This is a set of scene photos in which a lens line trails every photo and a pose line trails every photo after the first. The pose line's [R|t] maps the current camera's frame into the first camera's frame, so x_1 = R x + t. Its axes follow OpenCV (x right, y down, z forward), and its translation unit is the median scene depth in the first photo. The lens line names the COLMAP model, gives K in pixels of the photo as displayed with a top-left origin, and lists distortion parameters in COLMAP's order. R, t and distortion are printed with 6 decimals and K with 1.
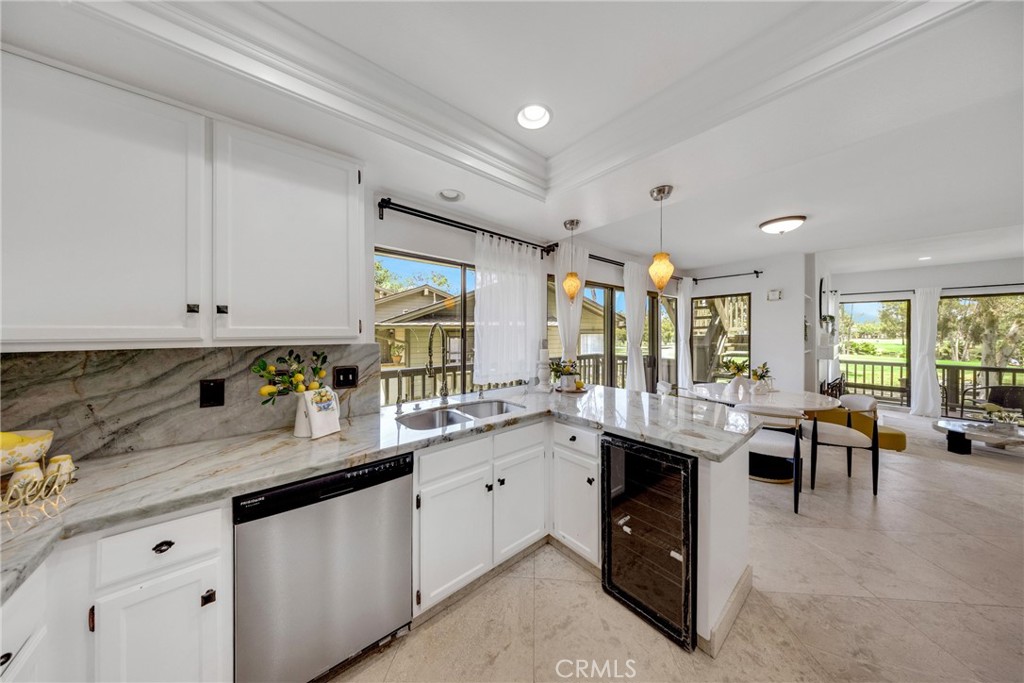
lens RADIAL K [[302.1, 0, 512.0], [0, 302.1, 341.5], [0, 0, 1]] dist [-0.000014, -0.000027]
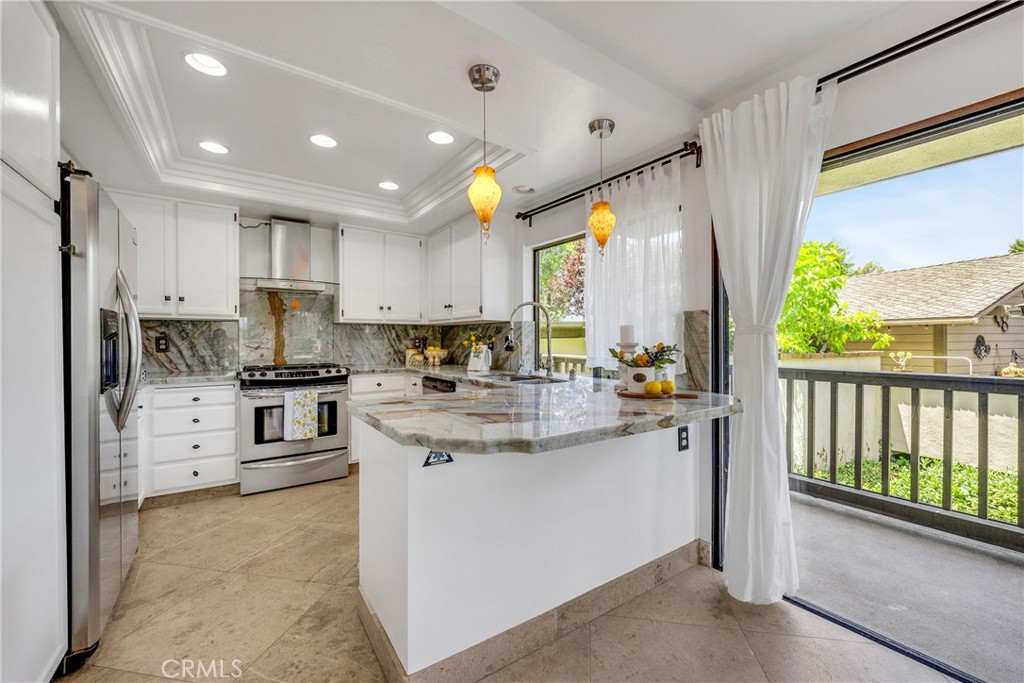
lens RADIAL K [[472.5, 0, 512.0], [0, 472.5, 341.5], [0, 0, 1]] dist [0.000368, -0.000139]
pose [[-0.168285, 0.007704, -0.985708, 2.101936], [-0.016504, 0.999807, 0.010632, 0.098099], [0.985600, 0.018058, -0.168126, 1.671174]]
